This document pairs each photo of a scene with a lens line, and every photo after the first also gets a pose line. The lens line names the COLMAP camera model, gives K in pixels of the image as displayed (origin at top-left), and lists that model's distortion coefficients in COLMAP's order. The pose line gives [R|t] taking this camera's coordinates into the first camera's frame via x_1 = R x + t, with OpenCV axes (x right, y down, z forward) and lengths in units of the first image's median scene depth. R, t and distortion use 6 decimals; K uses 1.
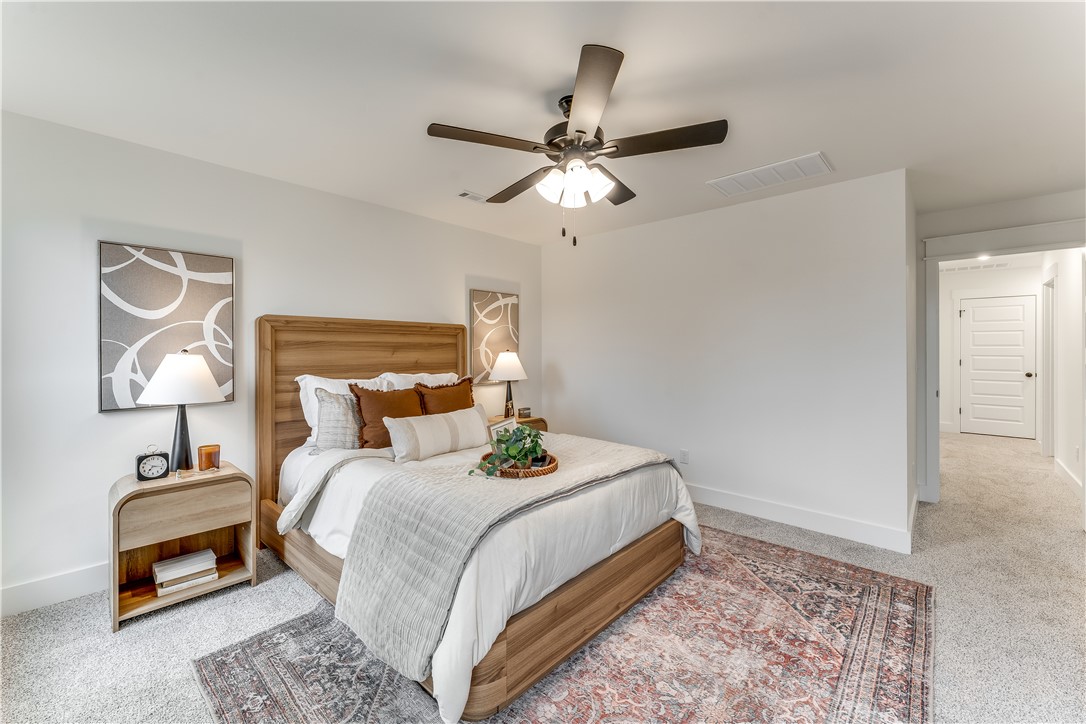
lens RADIAL K [[427.9, 0, 539.4], [0, 427.9, 356.2], [0, 0, 1]] dist [-0.003164, -0.000025]
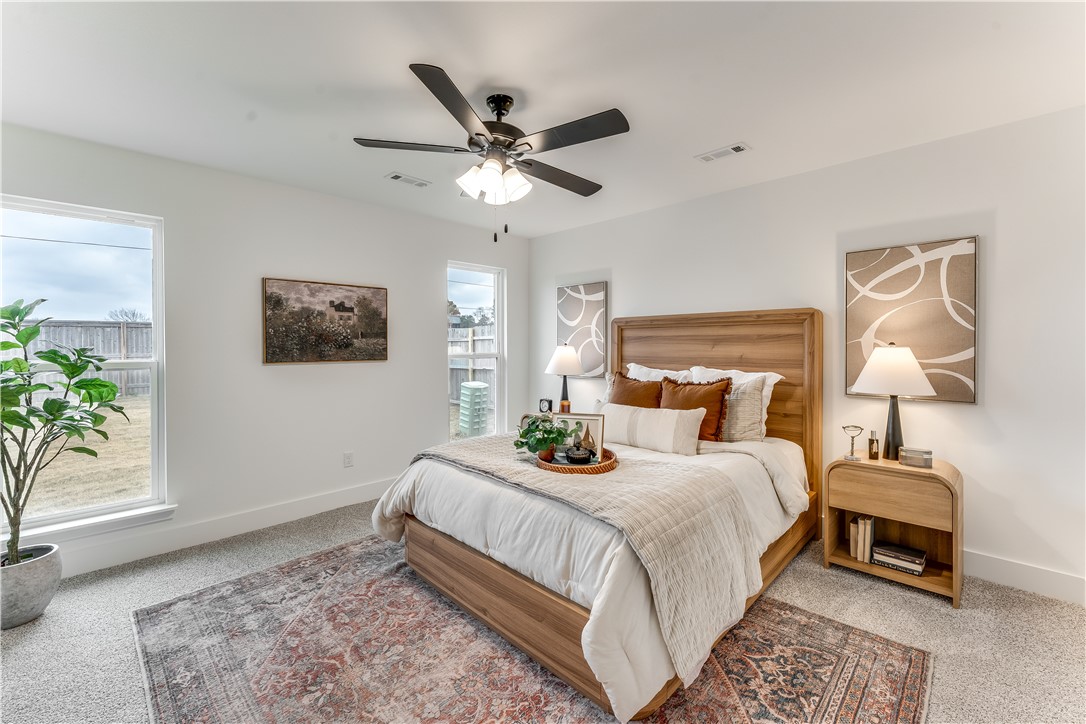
lens RADIAL K [[449.2, 0, 548.0], [0, 449.2, 350.2], [0, 0, 1]] dist [0.004702, 0.000401]
pose [[-0.010888, 0.016101, -0.999811, 0.832845], [-0.010549, 0.999813, 0.016216, -0.014232], [0.999885, 0.010723, -0.010716, 0.805131]]
